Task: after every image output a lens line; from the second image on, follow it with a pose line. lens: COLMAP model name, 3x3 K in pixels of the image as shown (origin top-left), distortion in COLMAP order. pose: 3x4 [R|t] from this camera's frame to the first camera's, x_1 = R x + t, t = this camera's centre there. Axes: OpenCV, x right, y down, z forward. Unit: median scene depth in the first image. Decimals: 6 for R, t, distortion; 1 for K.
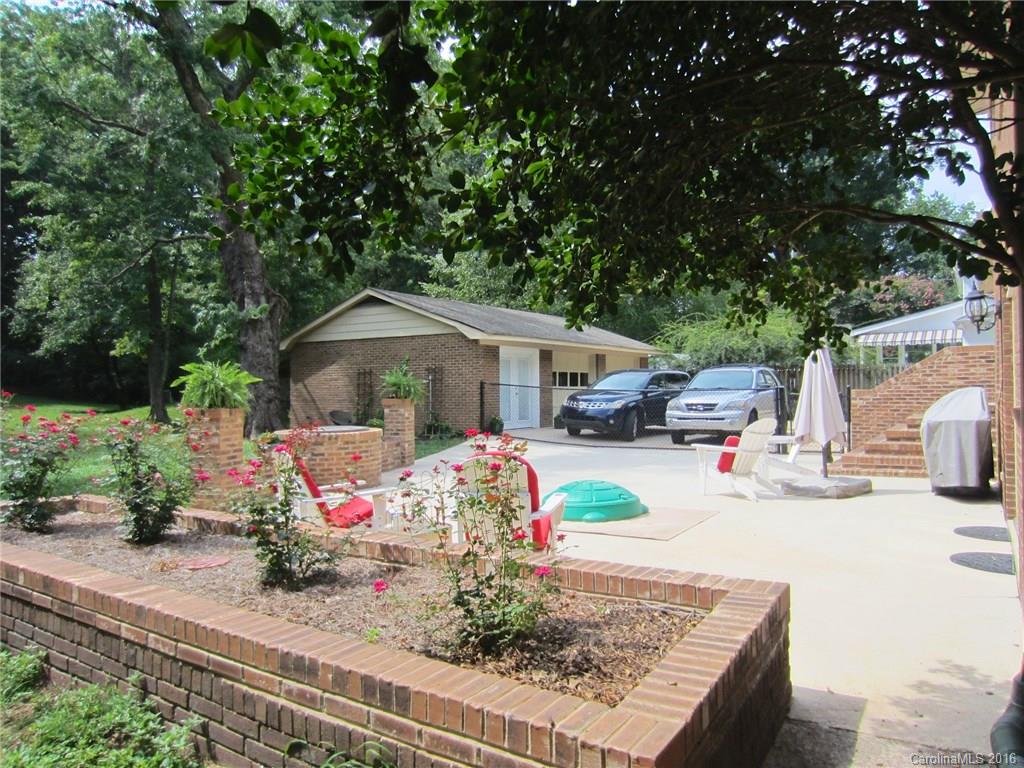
lens RADIAL K [[733.1, 0, 511.7], [0, 733.1, 384.9], [0, 0, 1]] dist [-0.006583, -0.001725]
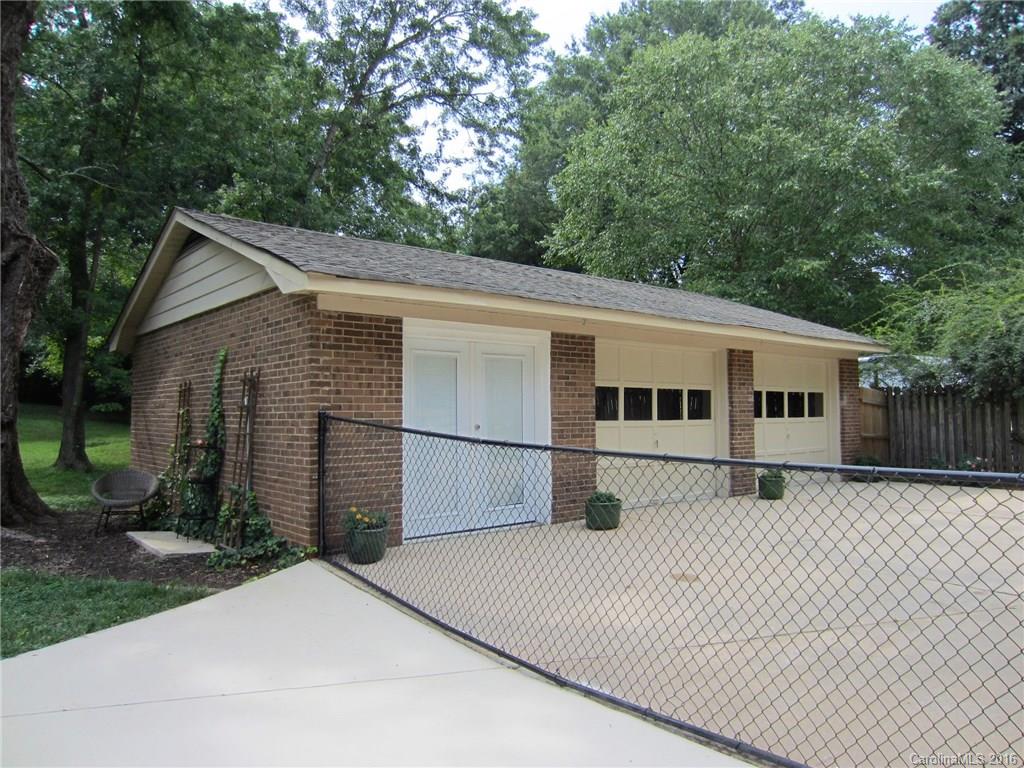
lens RADIAL K [[733.1, 0, 512.5], [0, 733.1, 383.0], [0, 0, 1]] dist [-0.006583, -0.001725]
pose [[0.959148, -0.008943, -0.282764, 0.132131], [-0.000346, 0.999462, -0.032784, -0.006372], [0.282905, 0.031542, 0.958629, 0.590913]]
